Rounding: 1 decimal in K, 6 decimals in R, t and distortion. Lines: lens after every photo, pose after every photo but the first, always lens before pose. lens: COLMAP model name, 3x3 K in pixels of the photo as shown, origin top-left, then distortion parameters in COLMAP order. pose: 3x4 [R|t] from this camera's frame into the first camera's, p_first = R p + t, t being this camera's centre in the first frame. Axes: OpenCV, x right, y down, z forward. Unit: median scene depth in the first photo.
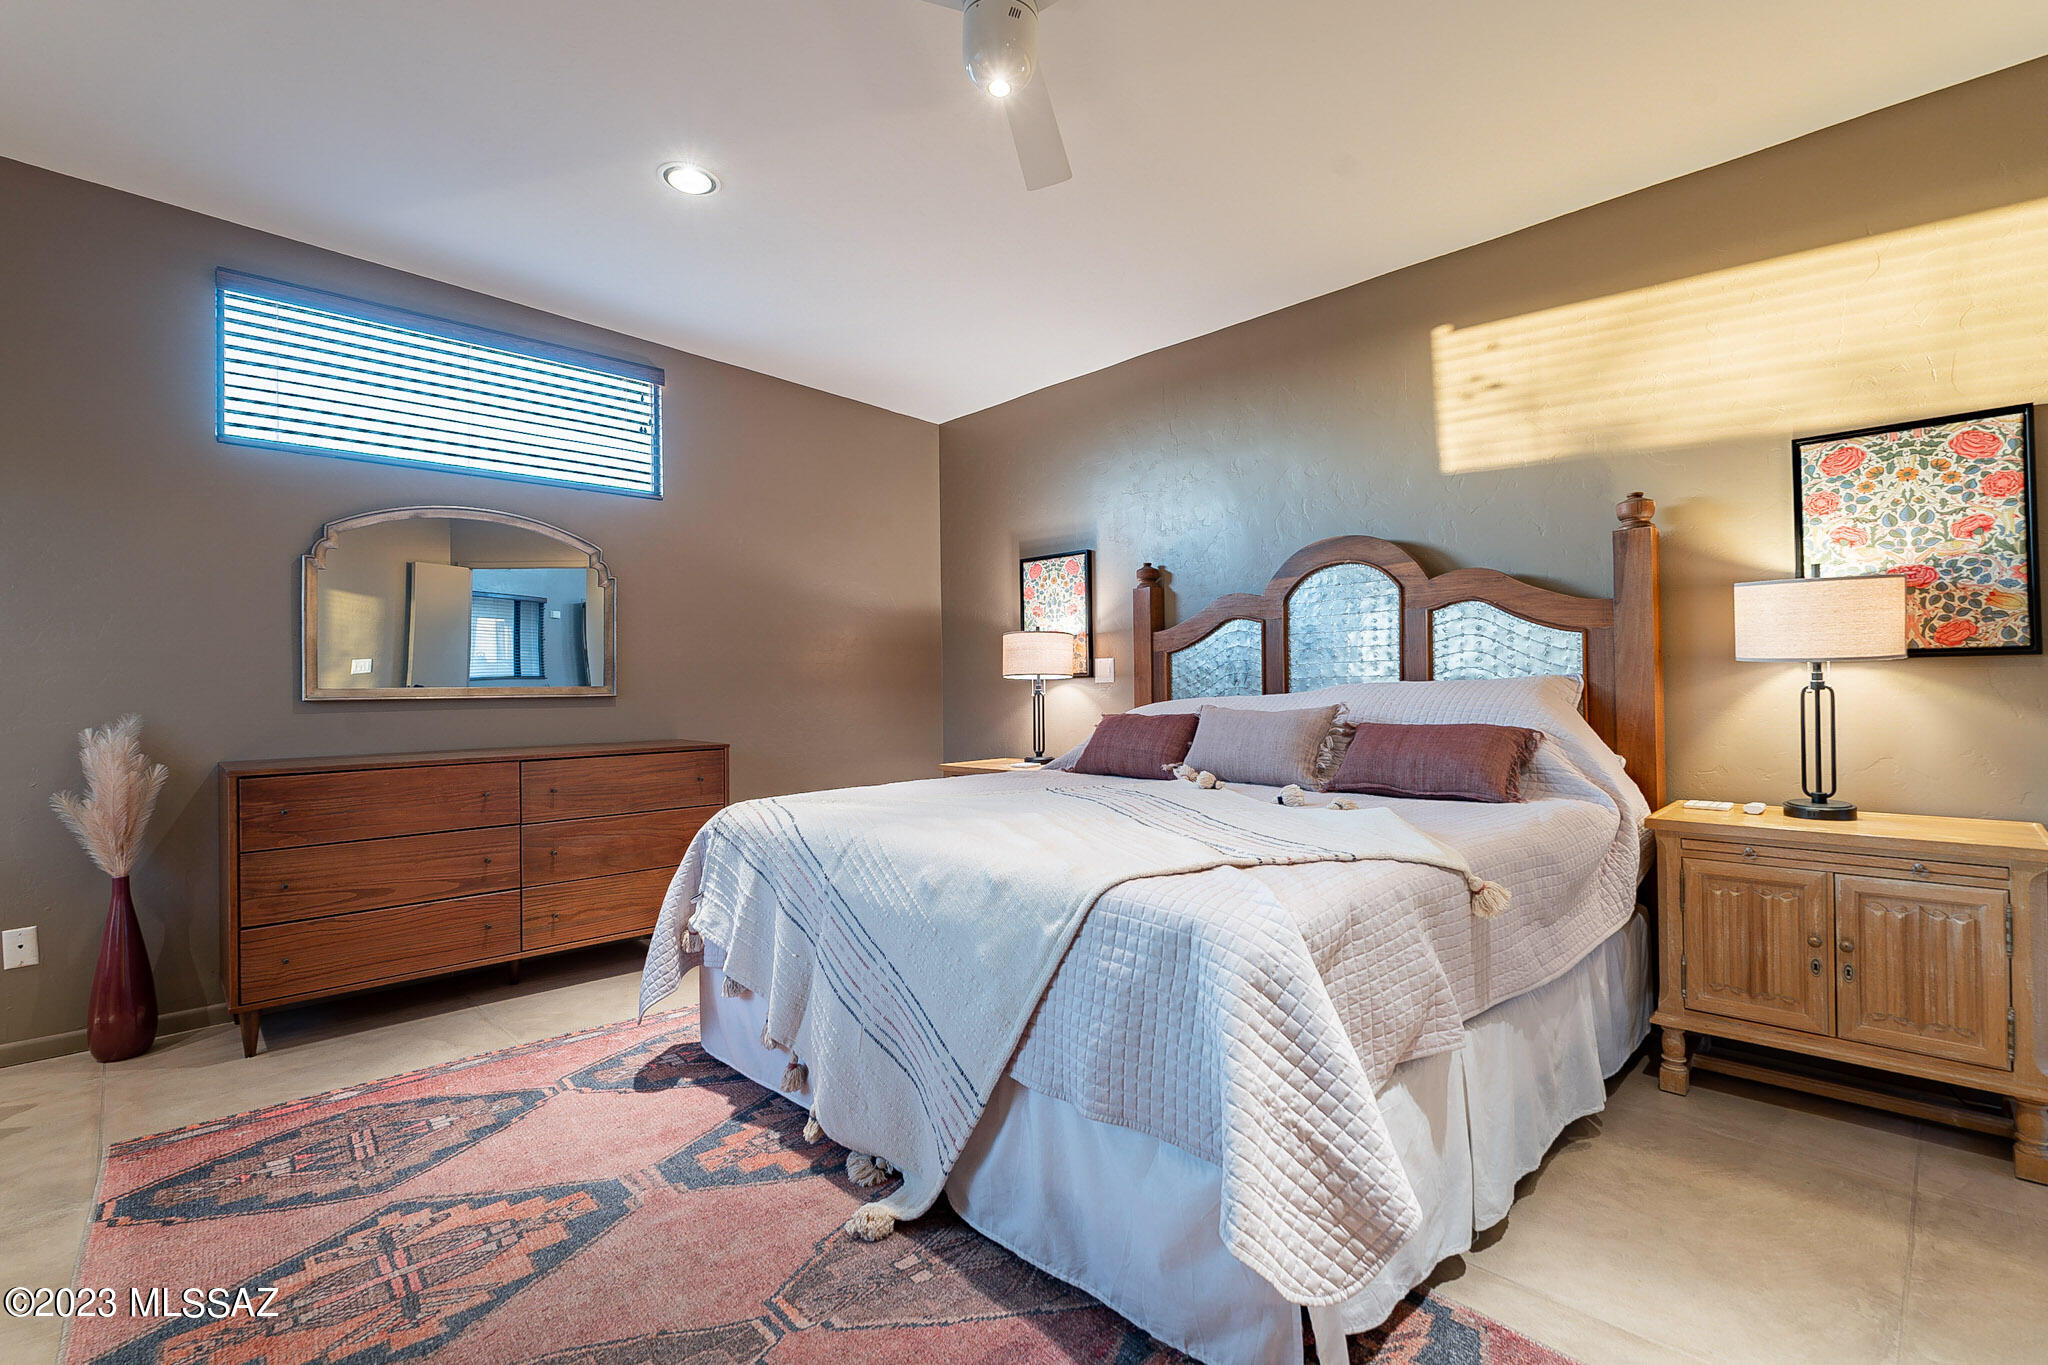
lens RADIAL K [[945.0, 0, 1023.2], [0, 945.0, 669.8], [0, 0, 1]] dist [-0.003496, -0.000566]
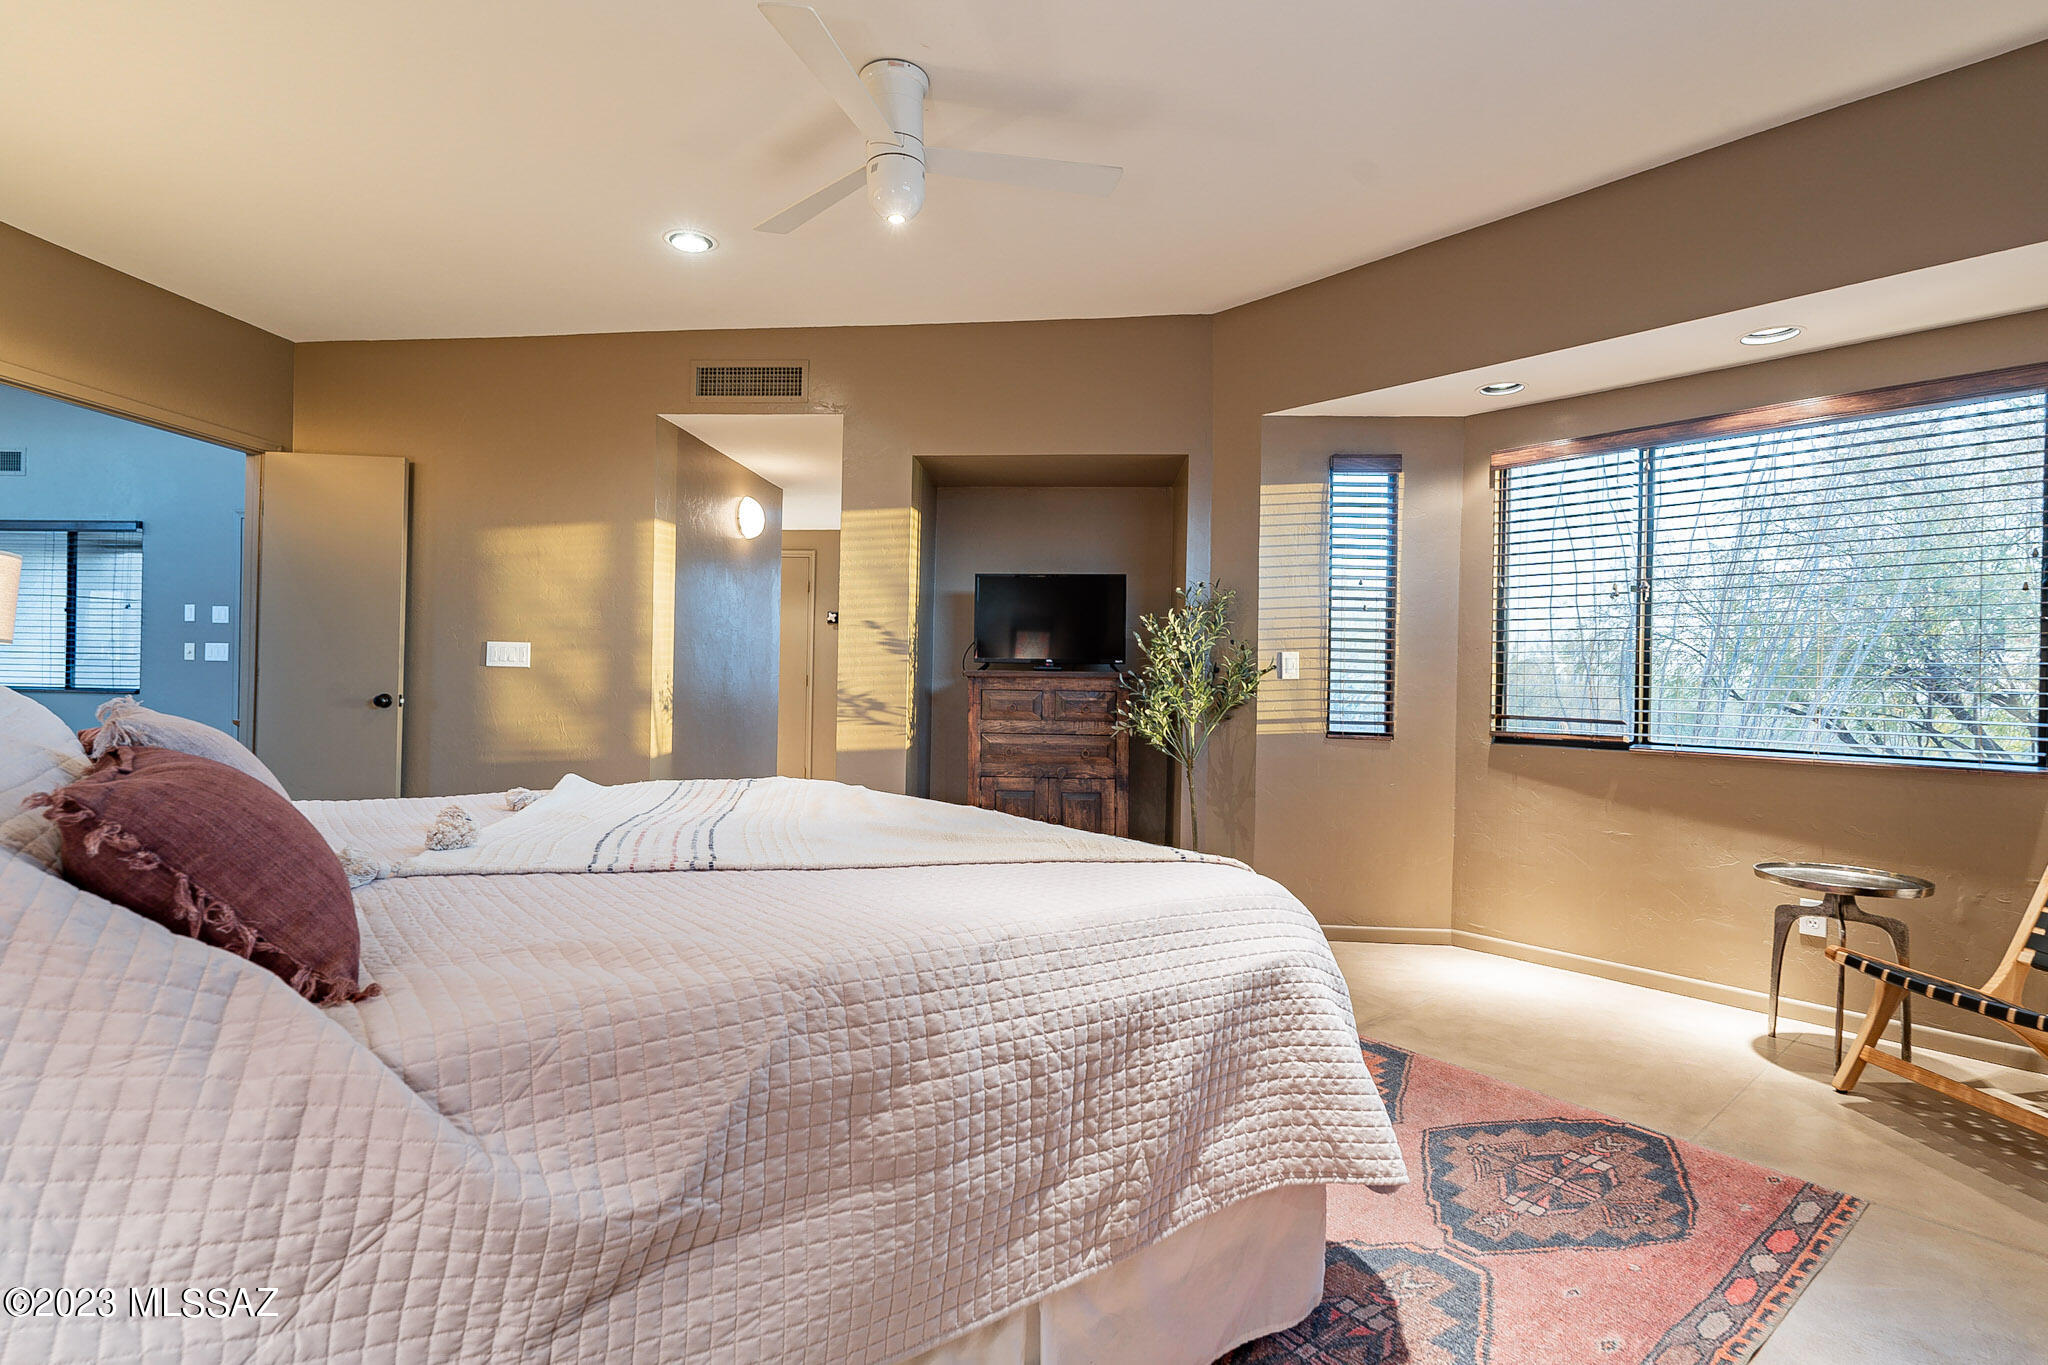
lens RADIAL K [[966.4, 0, 1011.9], [0, 966.4, 672.7], [0, 0, 1]] dist [-0.006372, -0.000494]
pose [[-0.998583, -0.006511, 0.052819, -0.189009], [-0.008166, 0.999480, -0.031195, 0.037747], [-0.052588, -0.031582, -0.998117, 1.687331]]
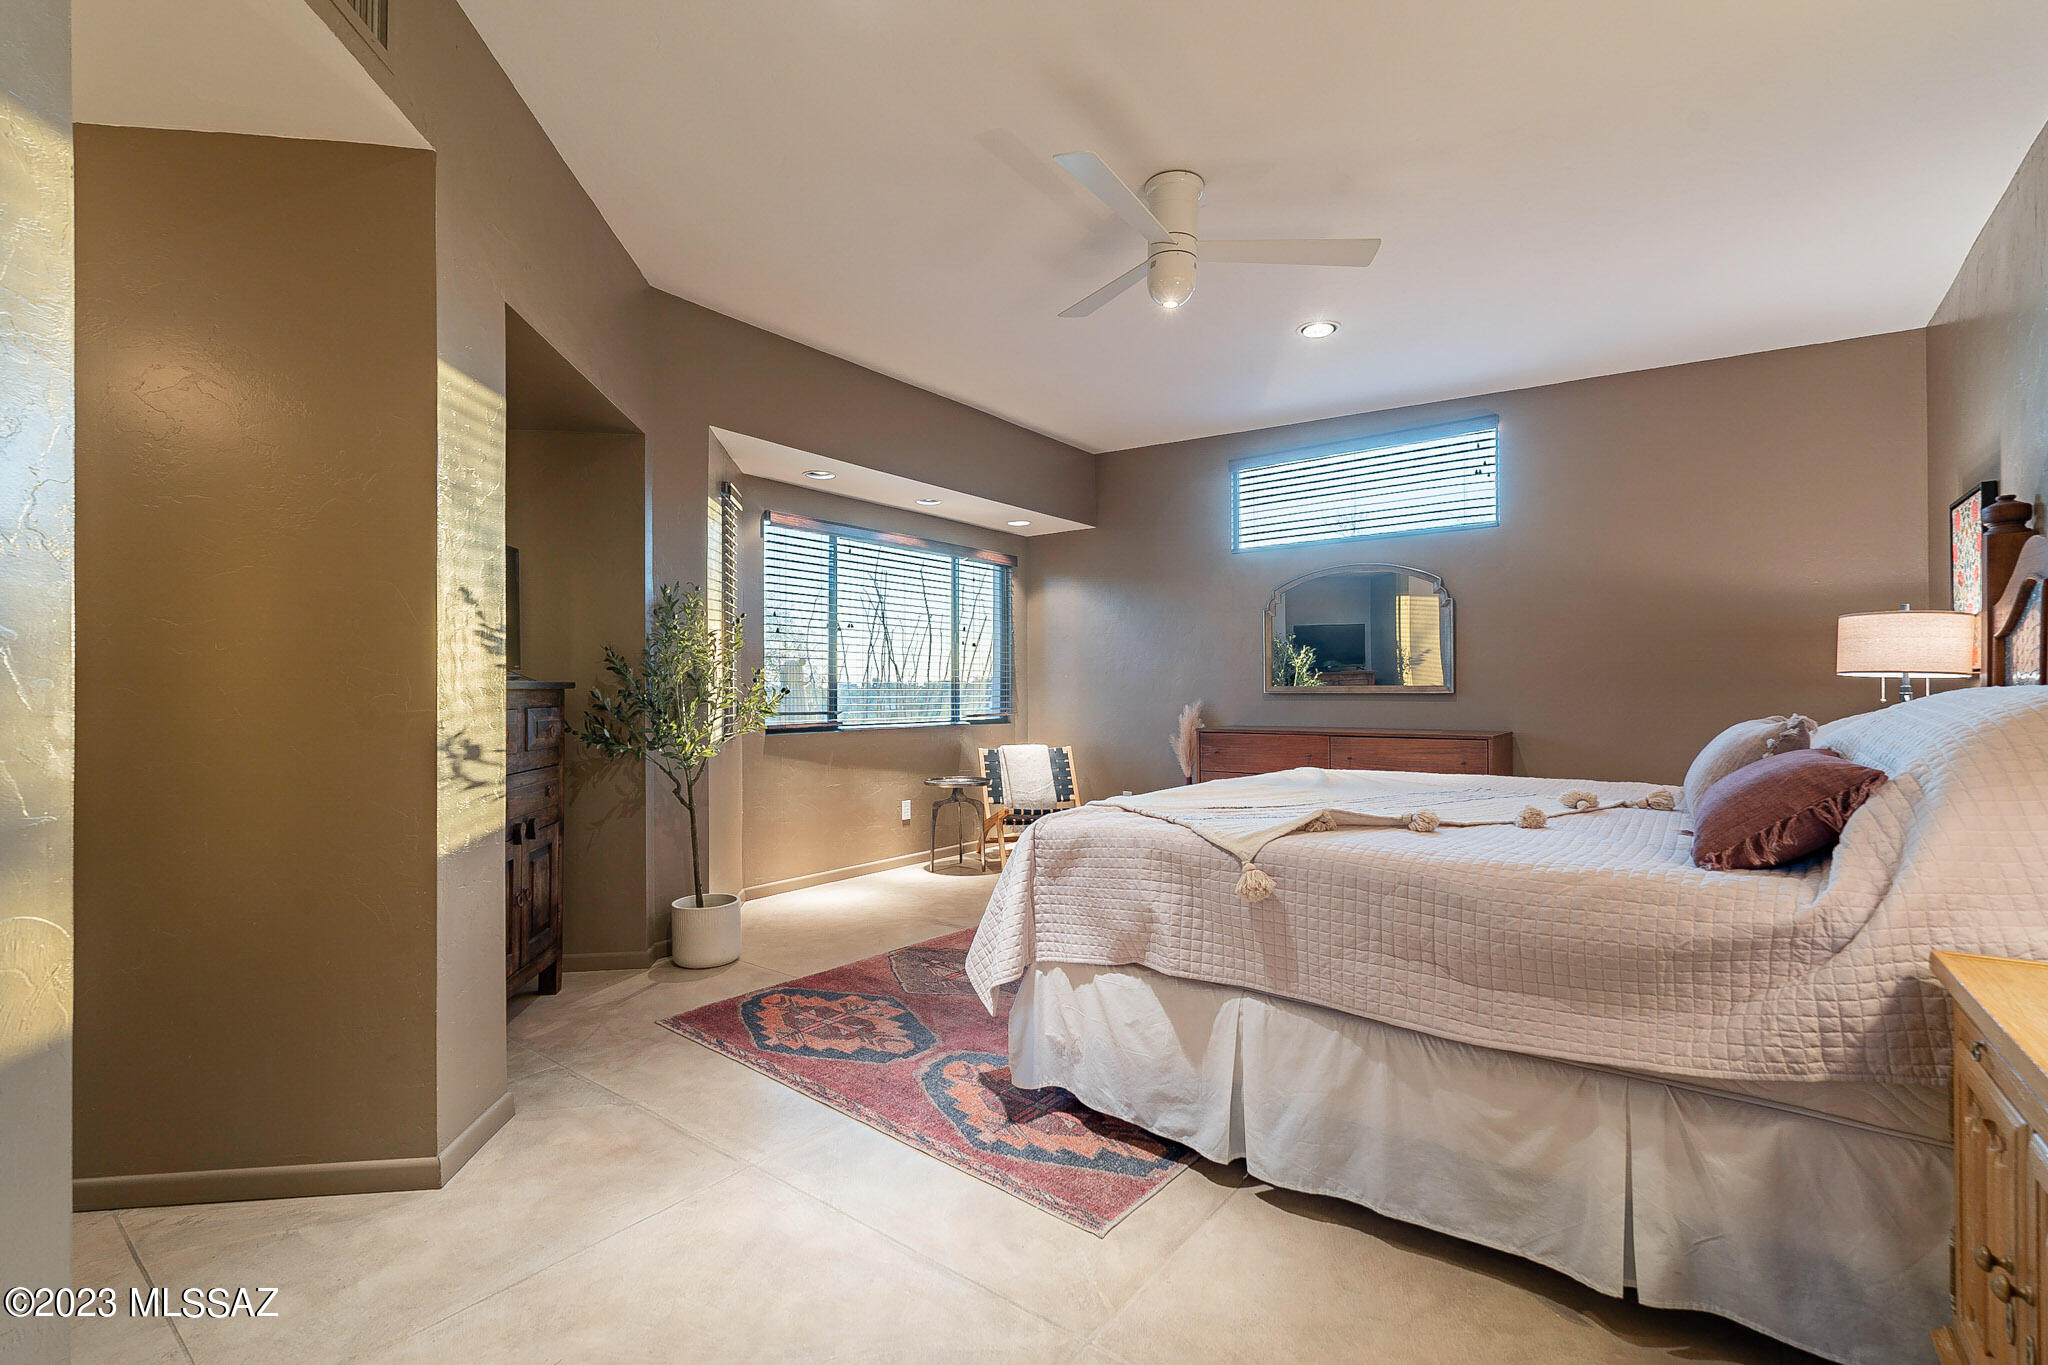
lens RADIAL K [[899.5, 0, 1024.0], [0, 899.5, 682.5], [0, 0, 1]] dist [-0.004344, 0.000205]
pose [[0.141473, 0.005908, -0.989924, 1.029742], [0.023959, 0.999669, 0.009391, -0.016381], [0.989652, -0.025046, 0.141285, 0.401285]]
